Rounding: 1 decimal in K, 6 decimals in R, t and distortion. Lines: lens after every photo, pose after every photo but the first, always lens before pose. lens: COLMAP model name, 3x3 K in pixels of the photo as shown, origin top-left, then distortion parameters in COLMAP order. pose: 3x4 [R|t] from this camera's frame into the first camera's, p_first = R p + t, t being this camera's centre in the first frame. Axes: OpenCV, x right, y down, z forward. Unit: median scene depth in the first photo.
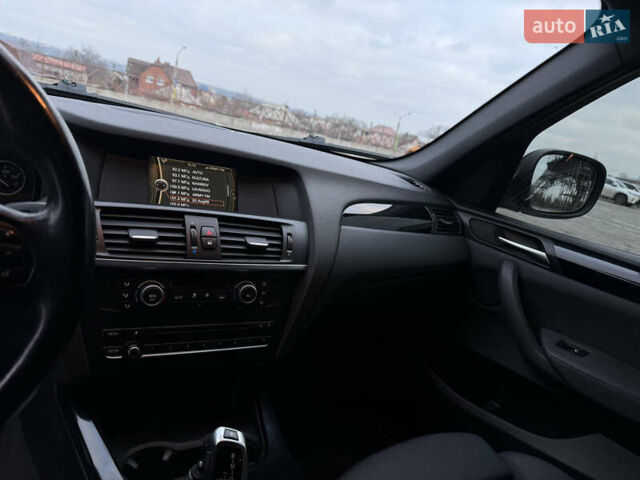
lens RADIAL K [[444.8, 0, 320.0], [0, 444.8, 240.0], [0, 0, 1]] dist [0.085596, -0.102404]
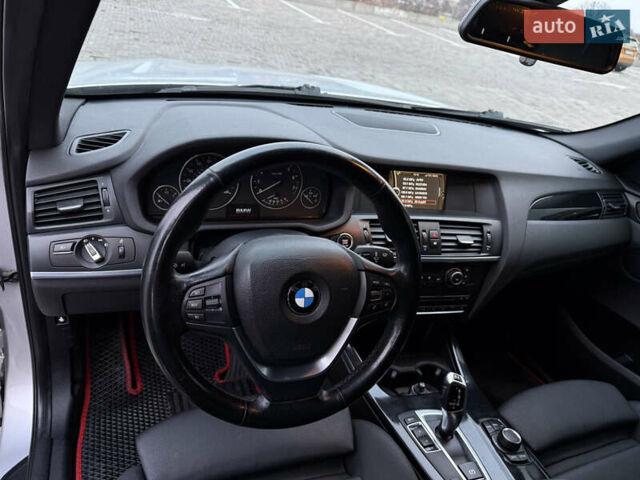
lens RADIAL K [[444.8, 0, 320.0], [0, 444.8, 240.0], [0, 0, 1]] dist [0.085596, -0.102404]
pose [[0.975470, 0.086541, -0.202406, -0.278288], [-0.036157, 0.969982, 0.240474, -0.285306], [0.217141, -0.227257, 0.949318, -0.350596]]
